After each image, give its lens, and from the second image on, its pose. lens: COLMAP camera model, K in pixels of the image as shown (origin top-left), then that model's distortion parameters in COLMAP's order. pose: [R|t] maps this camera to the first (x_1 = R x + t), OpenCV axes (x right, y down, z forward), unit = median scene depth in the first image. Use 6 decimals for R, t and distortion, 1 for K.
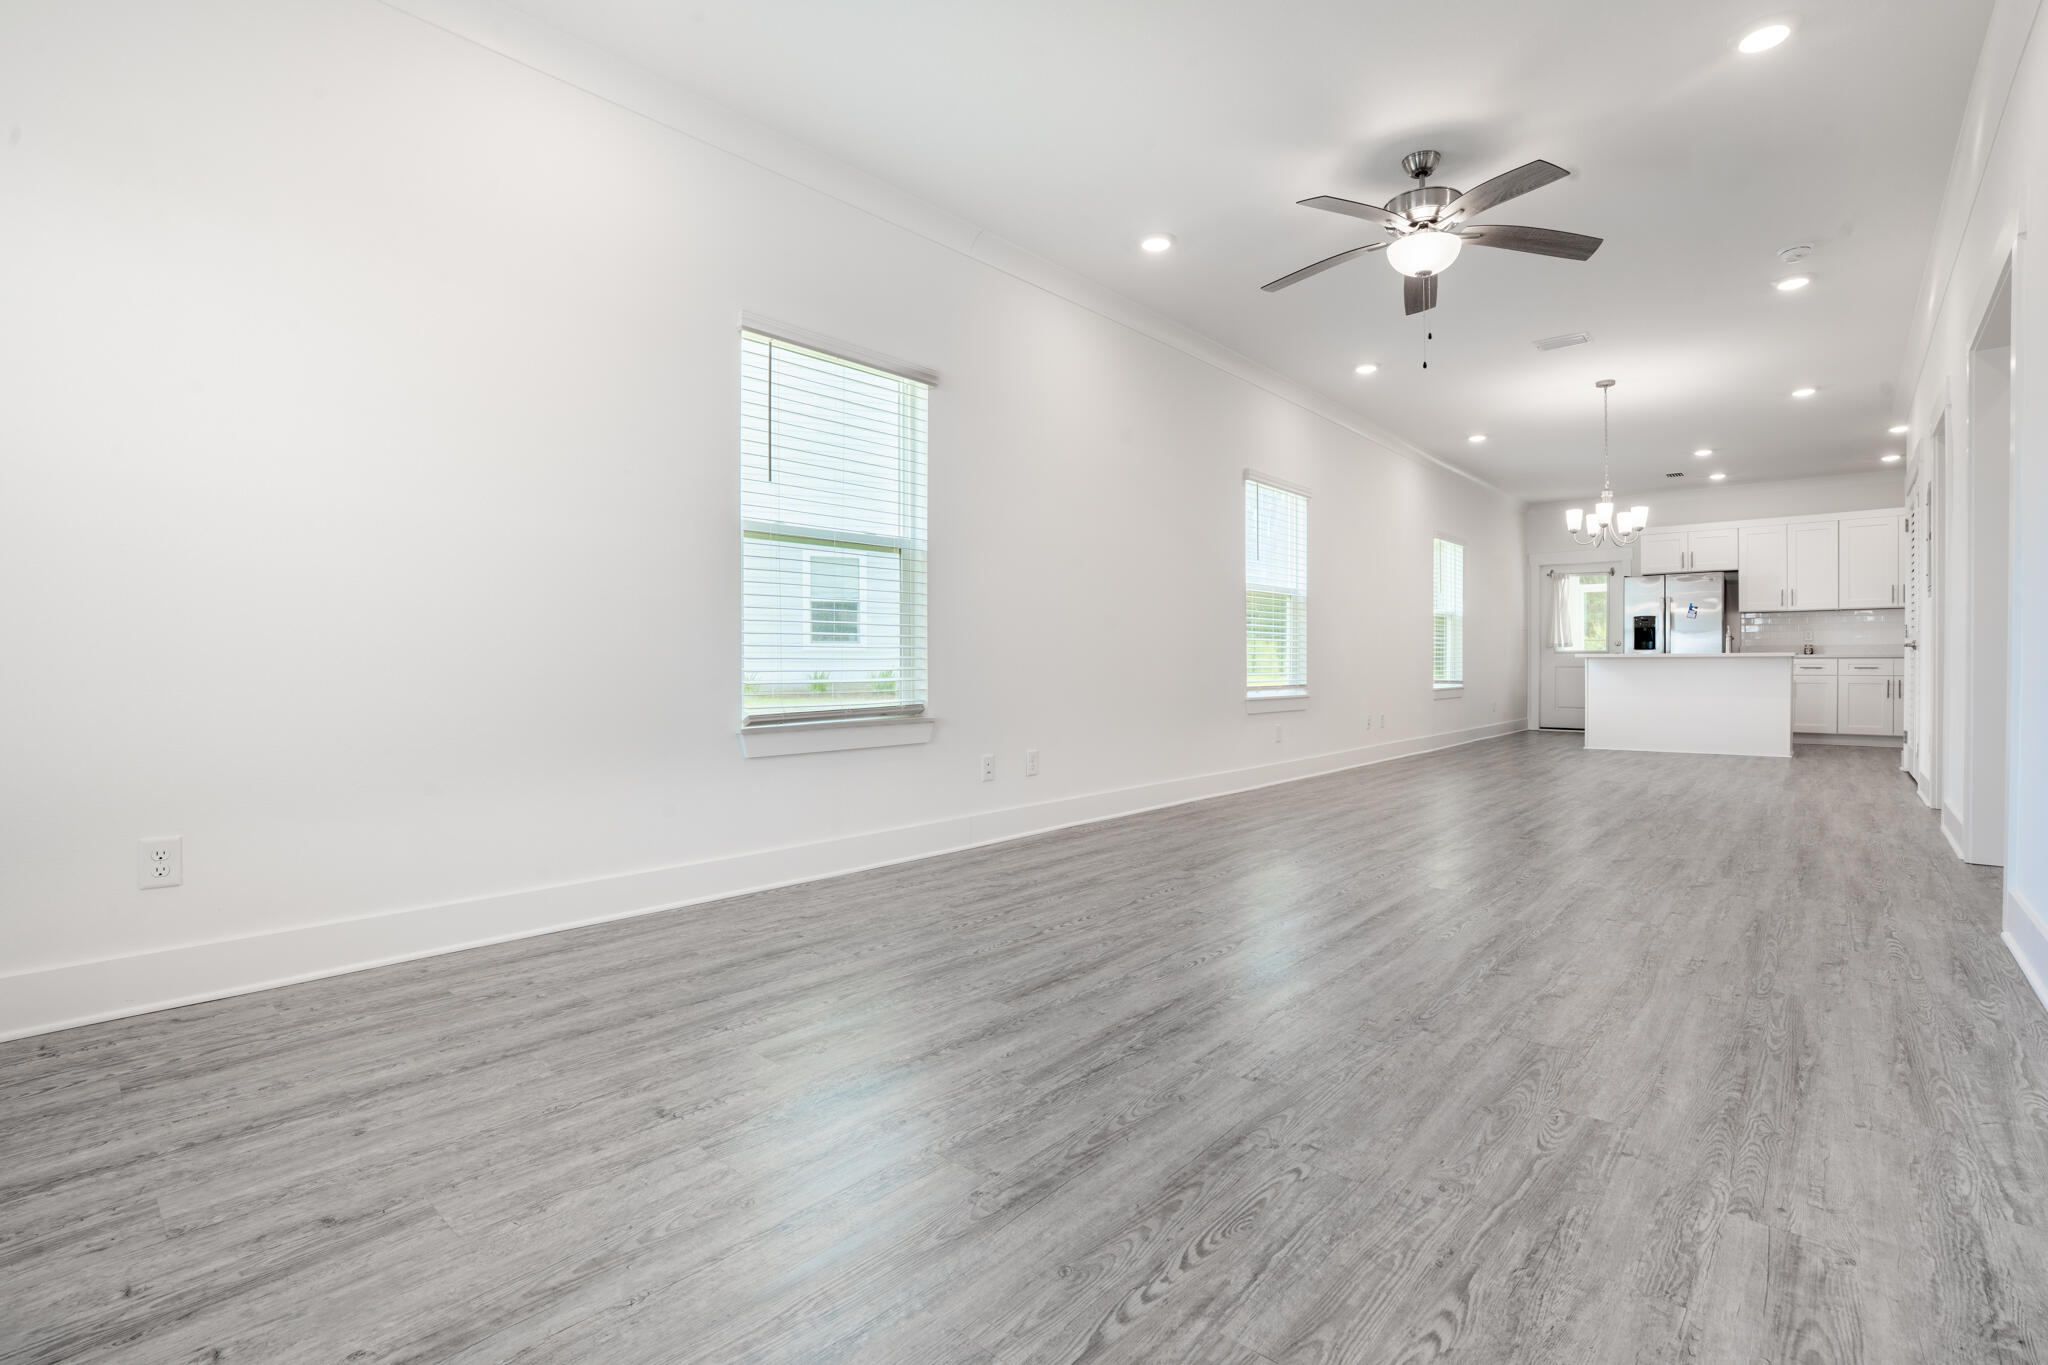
lens RADIAL K [[944.2, 0, 1020.8], [0, 944.2, 671.9], [0, 0, 1]] dist [-0.065660, 0.021370]
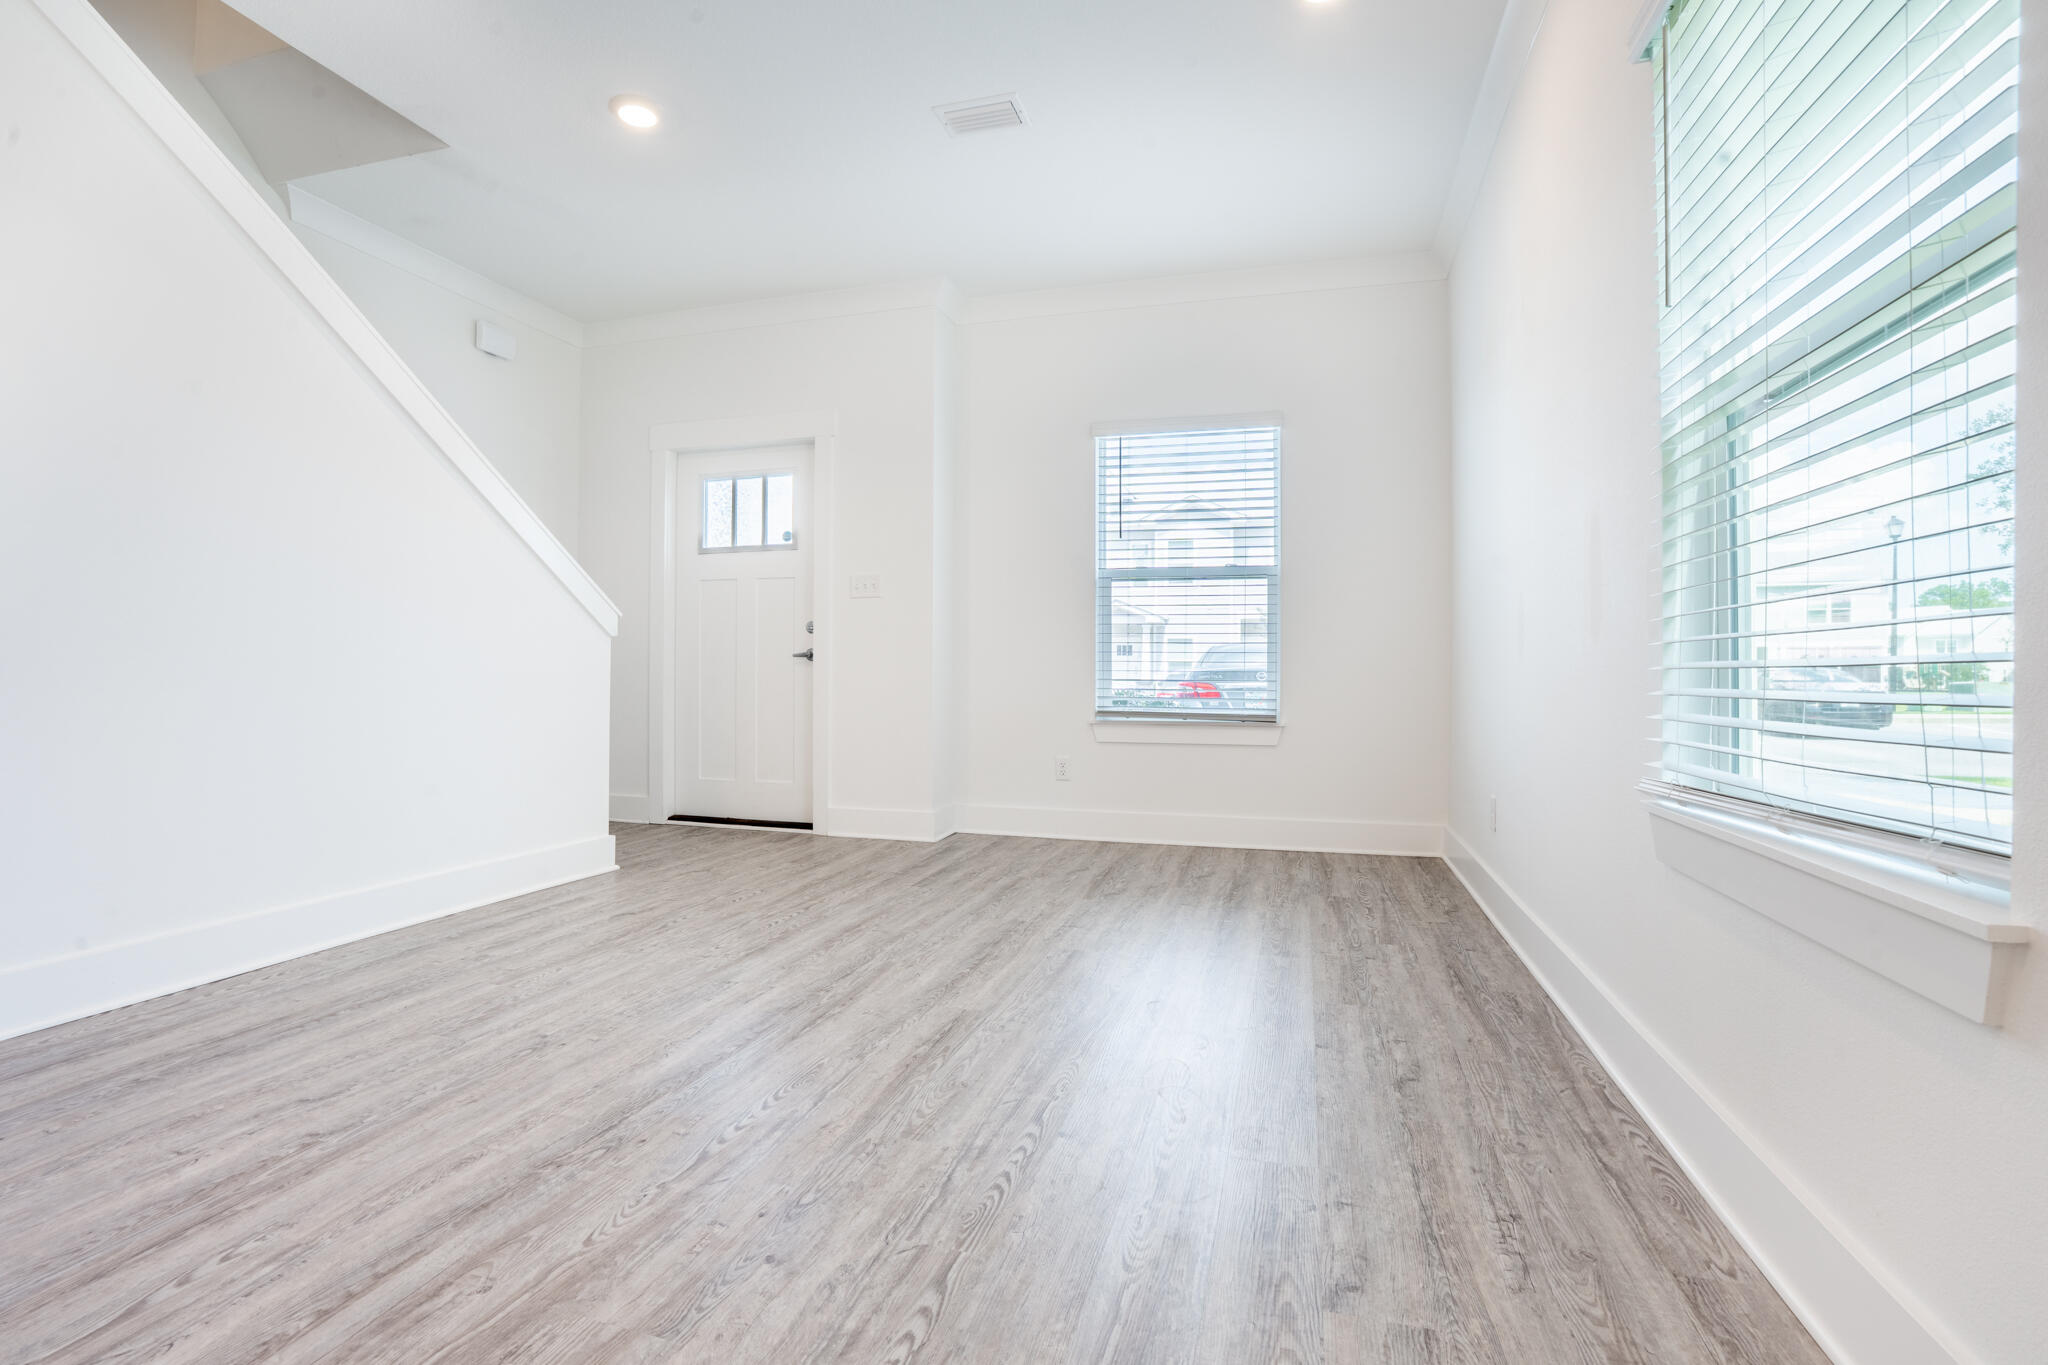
lens RADIAL K [[944.2, 0, 1020.8], [0, 944.2, 671.9], [0, 0, 1]] dist [-0.065660, 0.021370]
pose [[-0.902896, -0.005263, -0.429827, 0.376576], [-0.007804, 0.999961, 0.004147, -0.017693], [0.429789, 0.007099, -0.902902, 1.993683]]
